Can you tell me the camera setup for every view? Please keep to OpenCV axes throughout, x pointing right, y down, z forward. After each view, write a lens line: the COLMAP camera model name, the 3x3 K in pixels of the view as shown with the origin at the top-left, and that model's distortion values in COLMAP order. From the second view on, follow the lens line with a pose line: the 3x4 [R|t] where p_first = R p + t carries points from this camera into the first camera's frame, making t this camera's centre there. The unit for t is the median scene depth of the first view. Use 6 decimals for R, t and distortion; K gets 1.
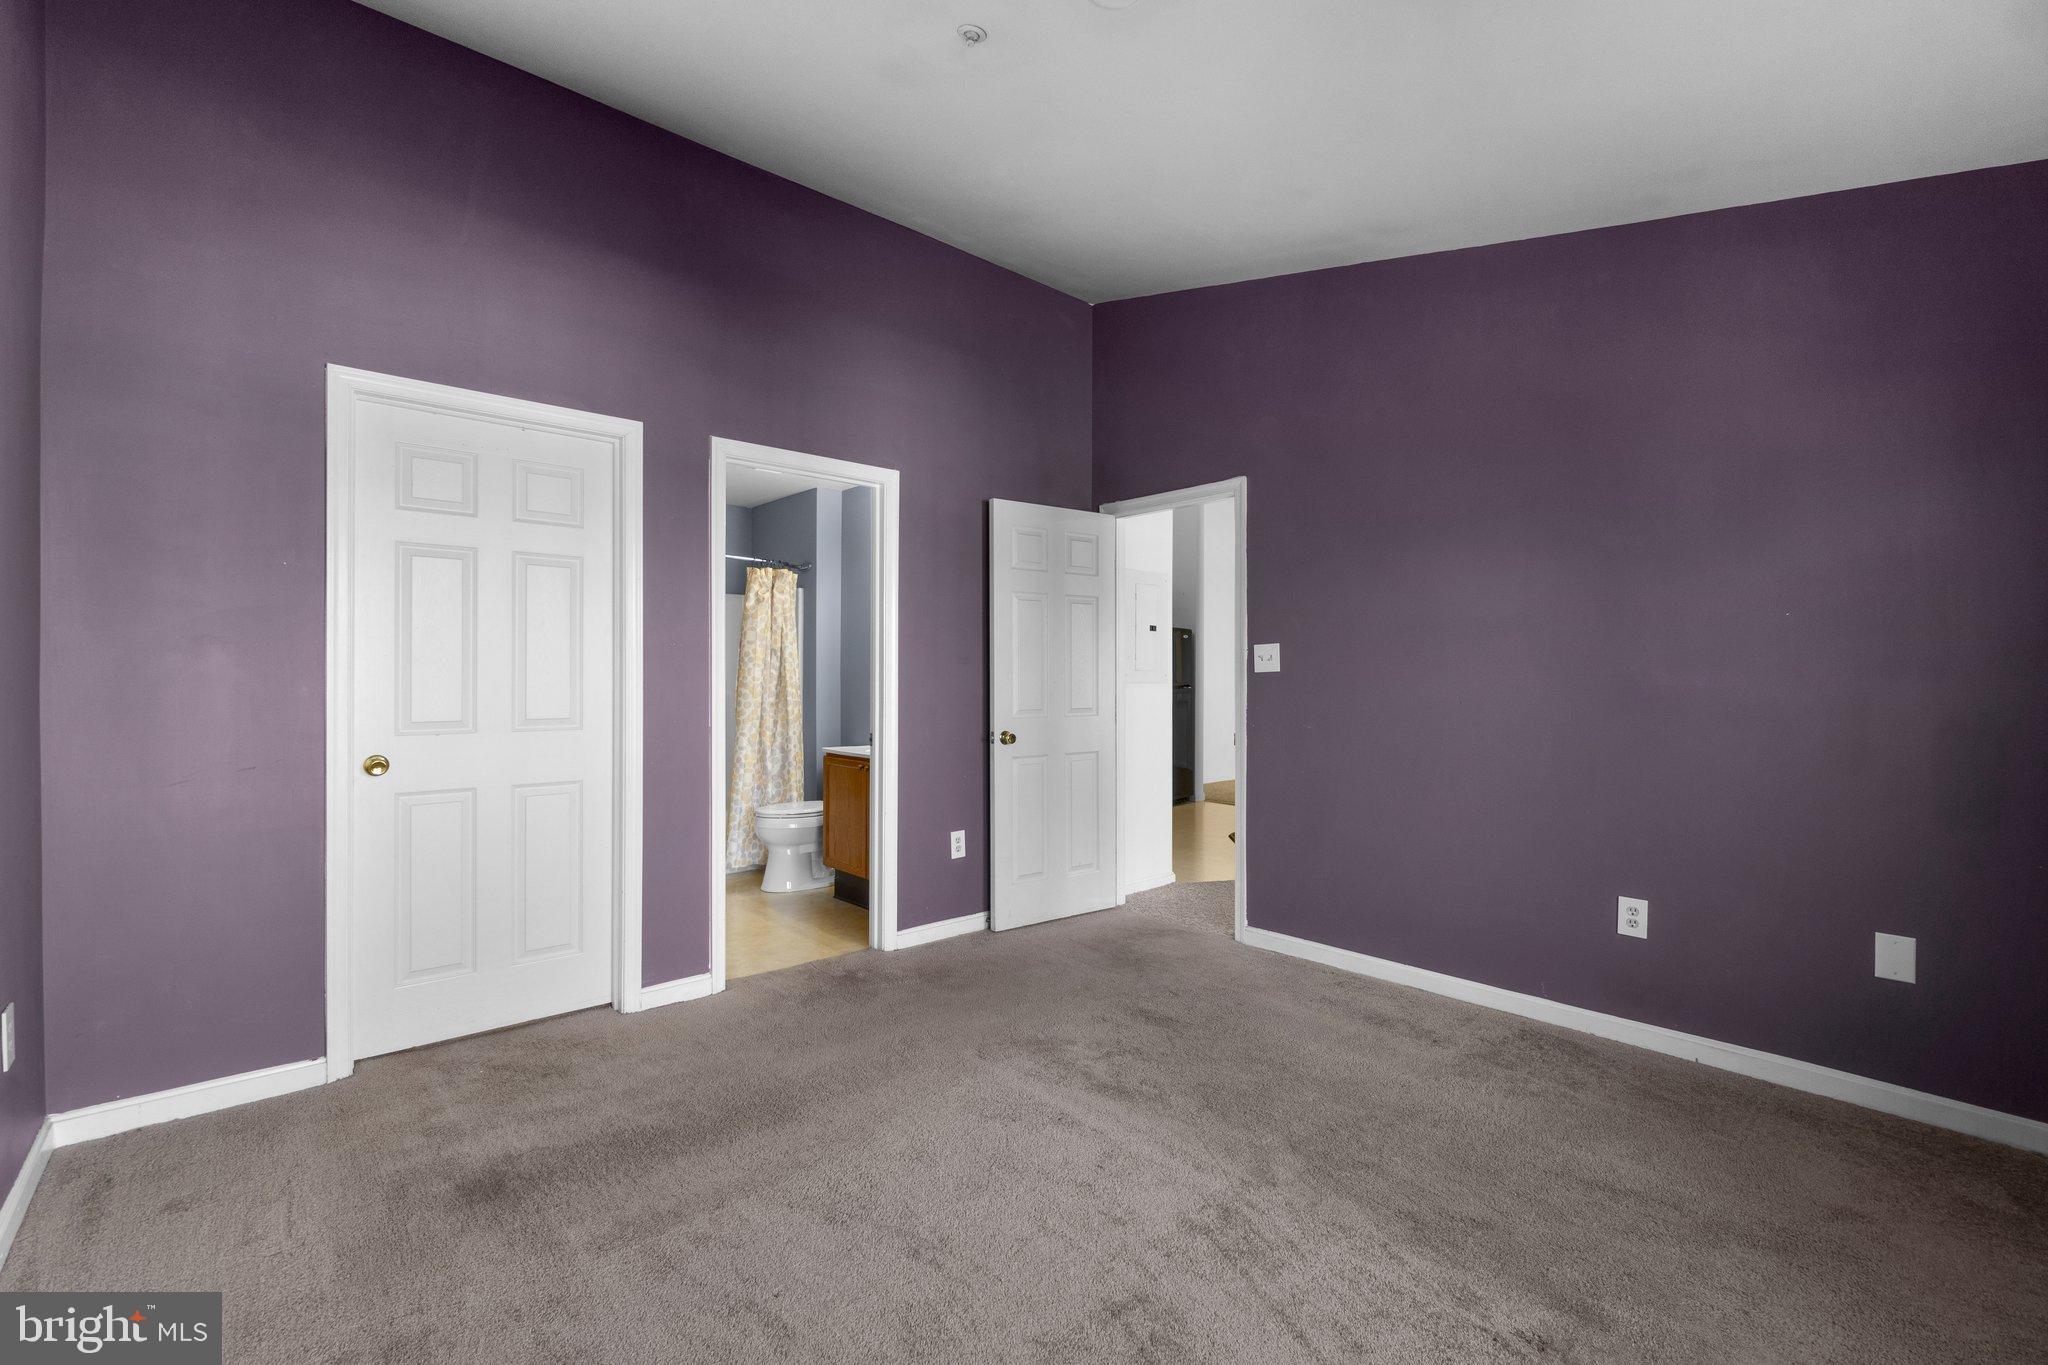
lens RADIAL K [[884.5, 0, 1017.0], [0, 884.5, 675.9], [0, 0, 1]] dist [-0.004331, 0.000199]
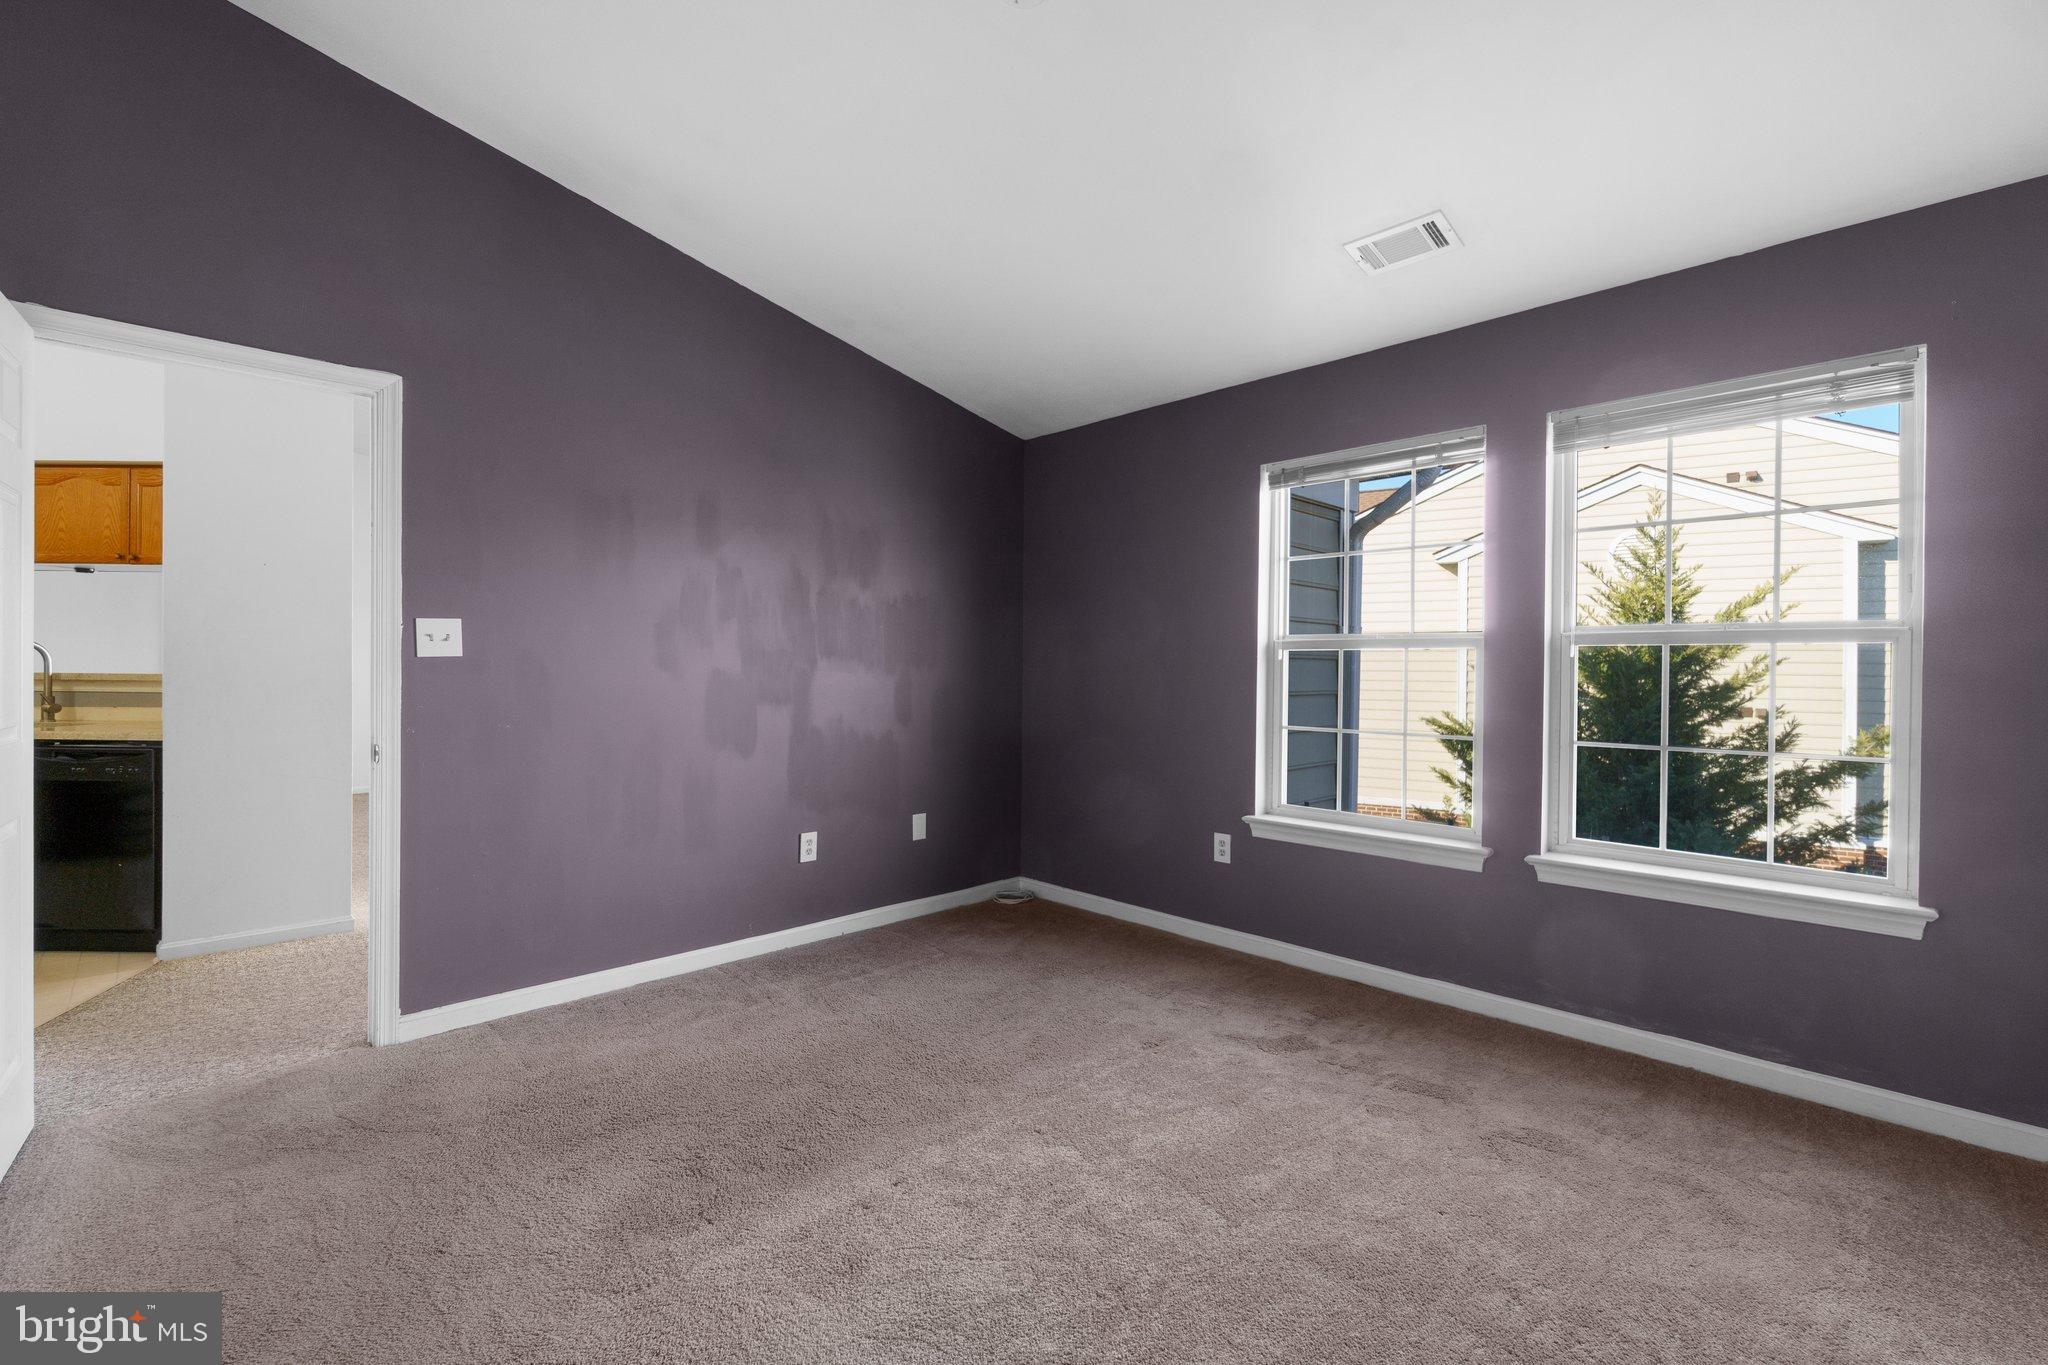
lens RADIAL K [[884.5, 0, 1017.0], [0, 884.5, 675.9], [0, 0, 1]] dist [-0.004331, 0.000199]
pose [[-0.051251, -0.010157, 0.998634, -0.760882], [-0.006576, 0.999930, 0.009833, 0.002066], [-0.998664, -0.006063, -0.051314, 0.897498]]
